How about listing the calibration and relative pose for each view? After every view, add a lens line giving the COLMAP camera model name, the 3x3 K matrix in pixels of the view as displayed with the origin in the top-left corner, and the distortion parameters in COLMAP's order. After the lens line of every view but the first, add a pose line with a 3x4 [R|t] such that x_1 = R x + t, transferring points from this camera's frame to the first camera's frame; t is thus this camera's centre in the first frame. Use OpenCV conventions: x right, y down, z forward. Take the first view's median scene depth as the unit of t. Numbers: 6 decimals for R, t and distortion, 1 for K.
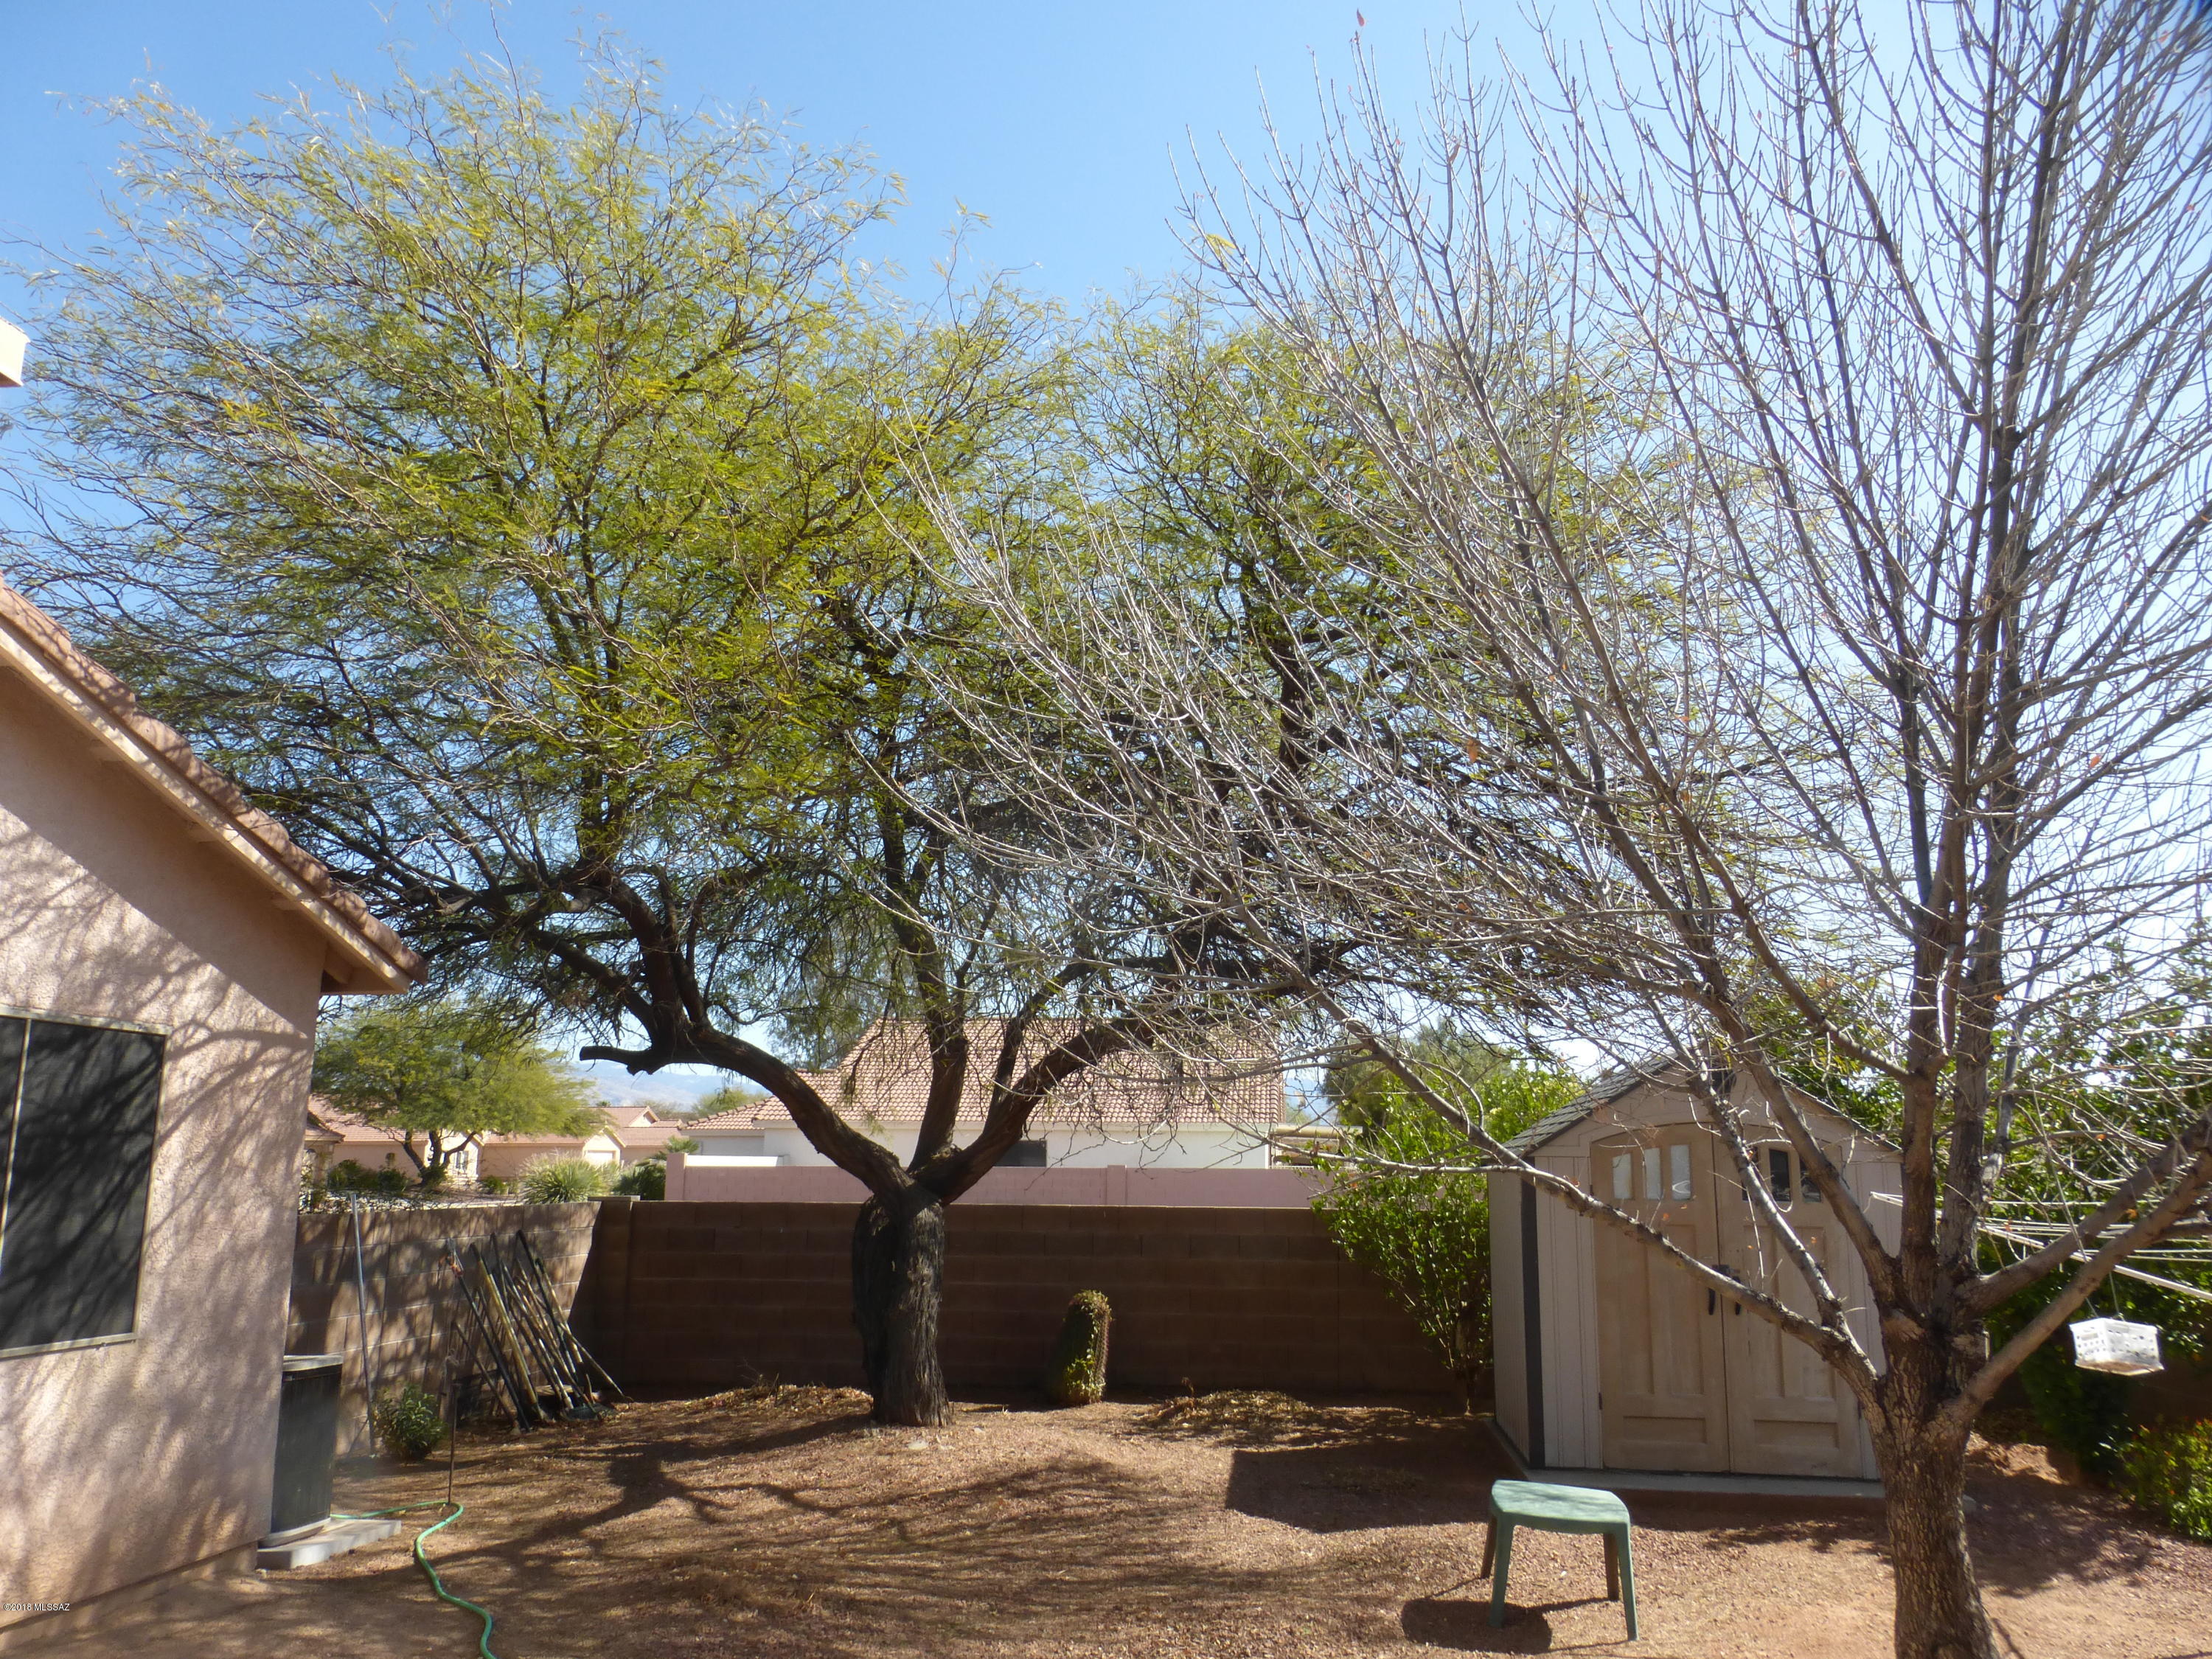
lens RADIAL K [[1662.9, 0, 1090.6], [0, 1662.9, 833.7], [0, 0, 1]] dist [-0.033605, 0.000963]
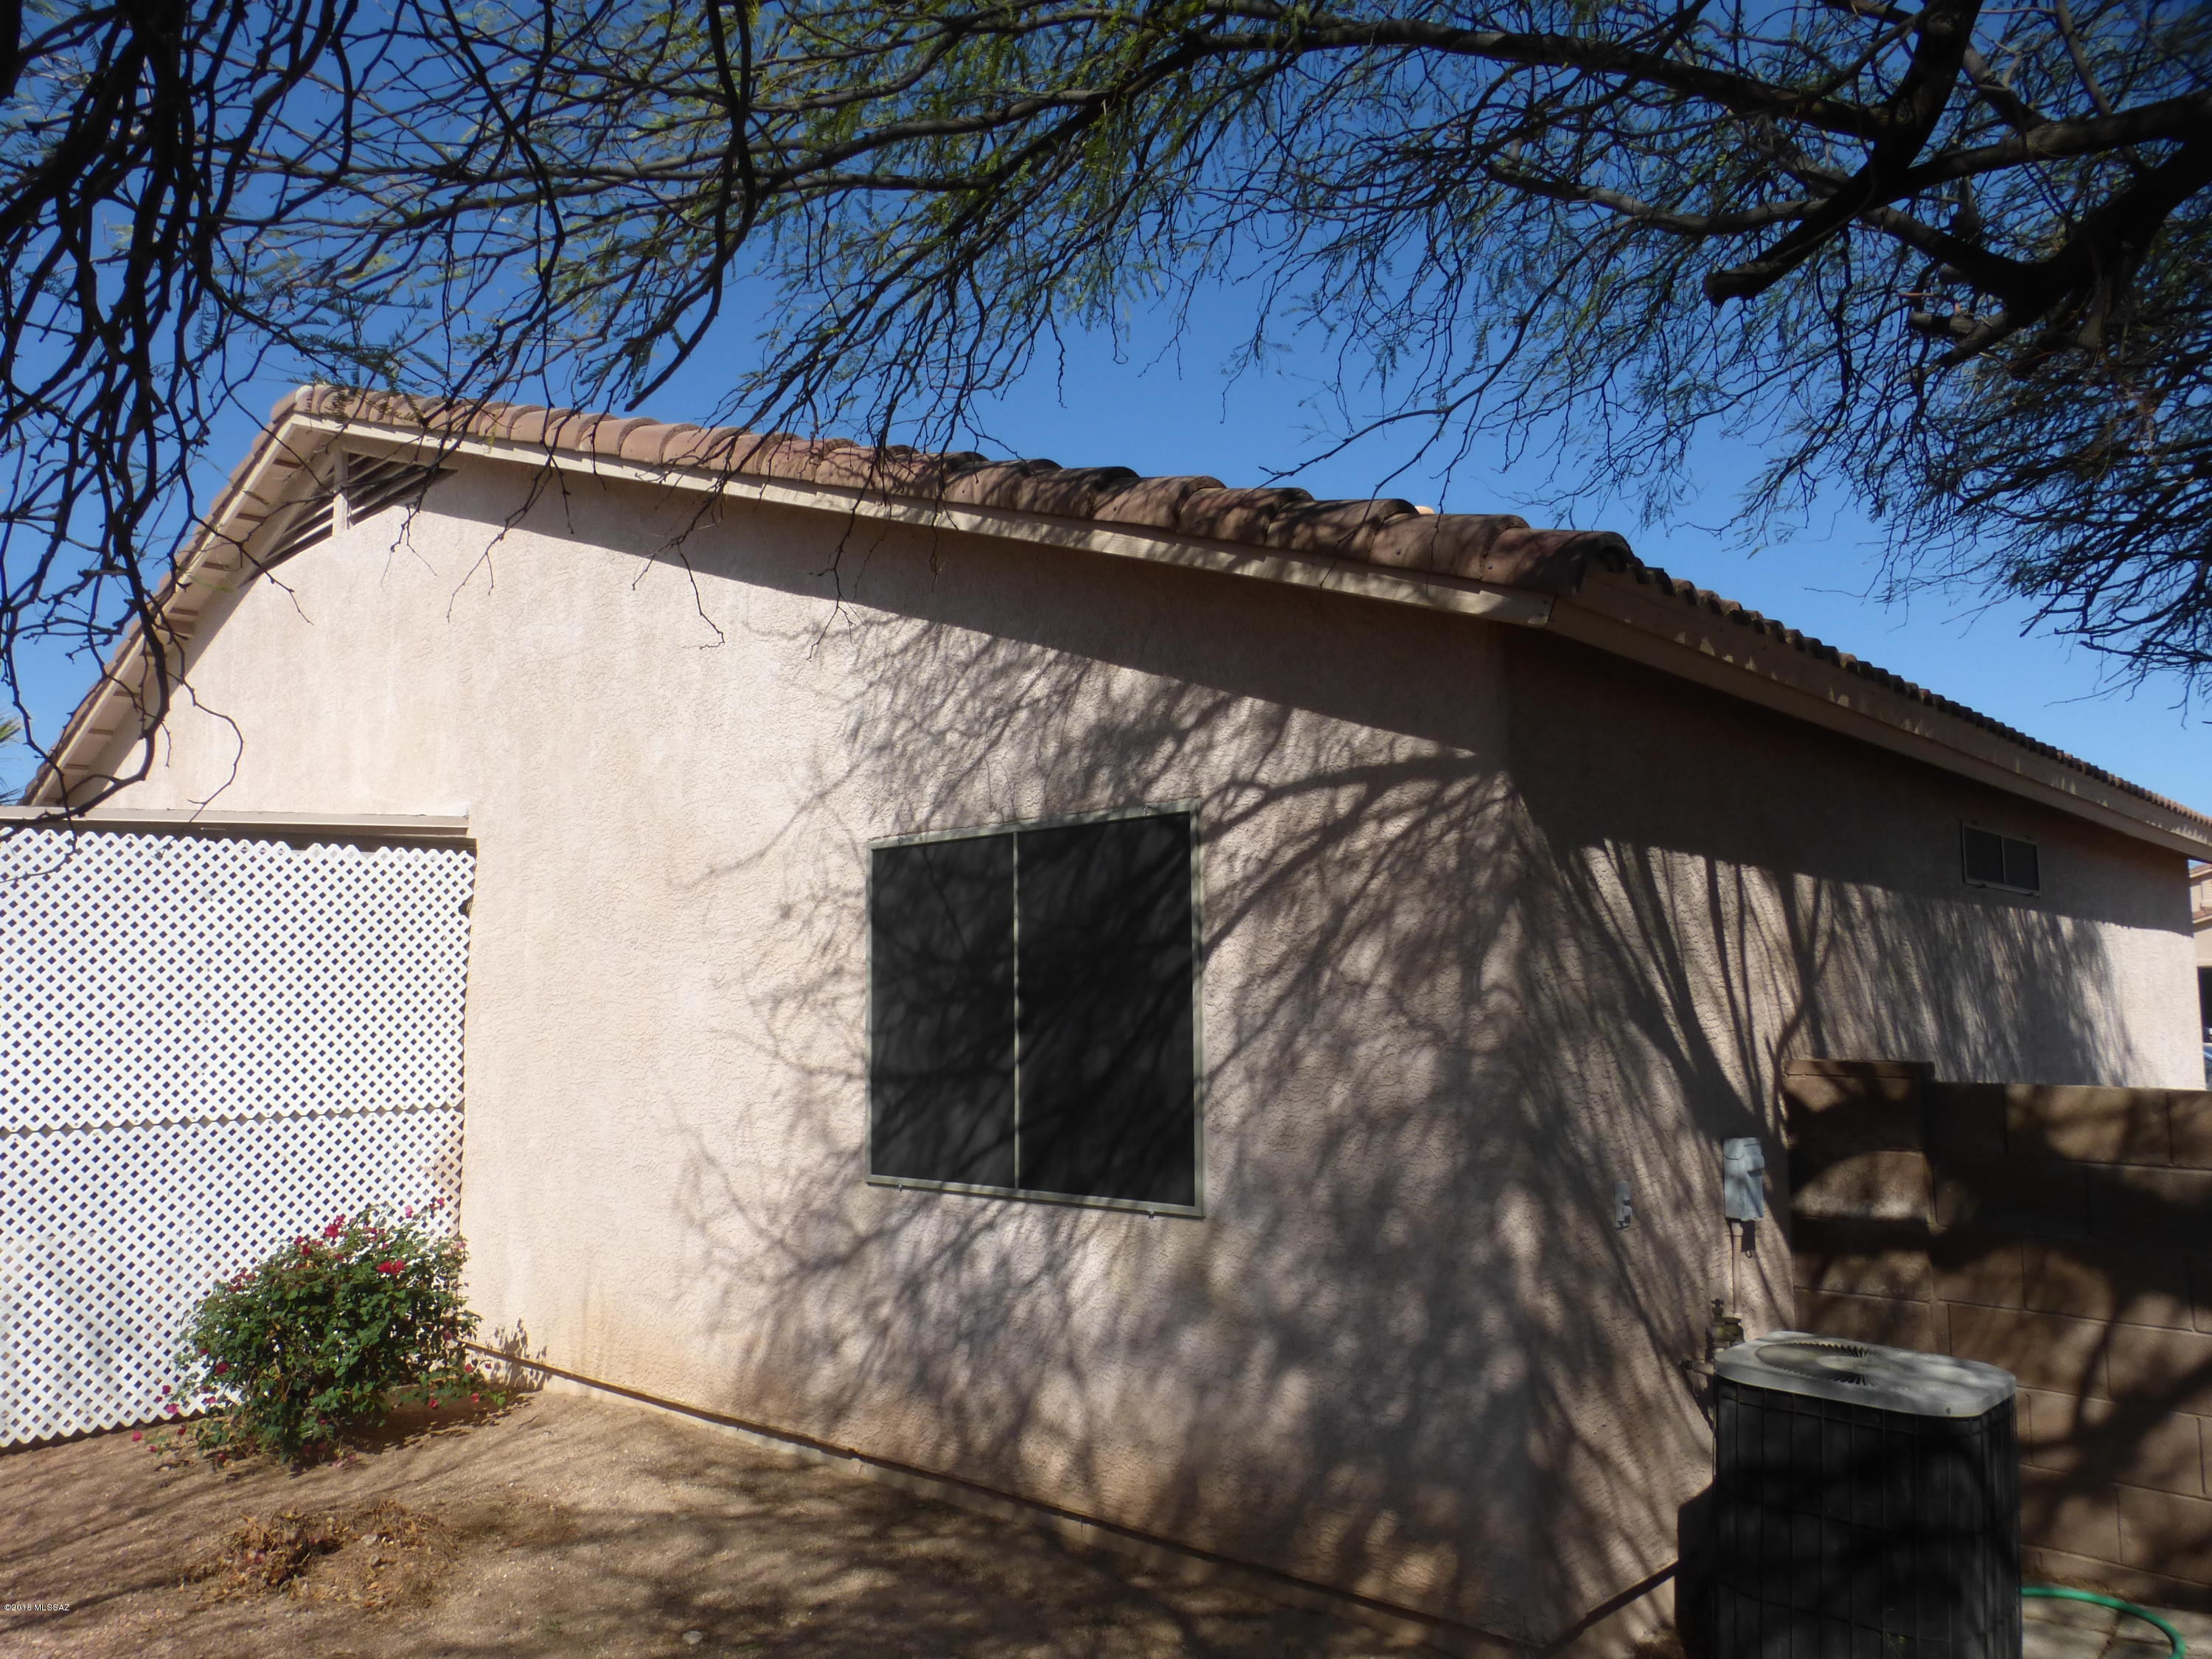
lens RADIAL K [[1629.6, 0, 1104.6], [0, 1629.6, 809.1], [0, 0, 1]] dist [-0.035022, 0.085341]
pose [[-0.578634, -0.091300, -0.810461, 0.046437], [0.171956, 0.957720, -0.230658, 0.242318], [0.797254, -0.272830, -0.538470, 1.163872]]
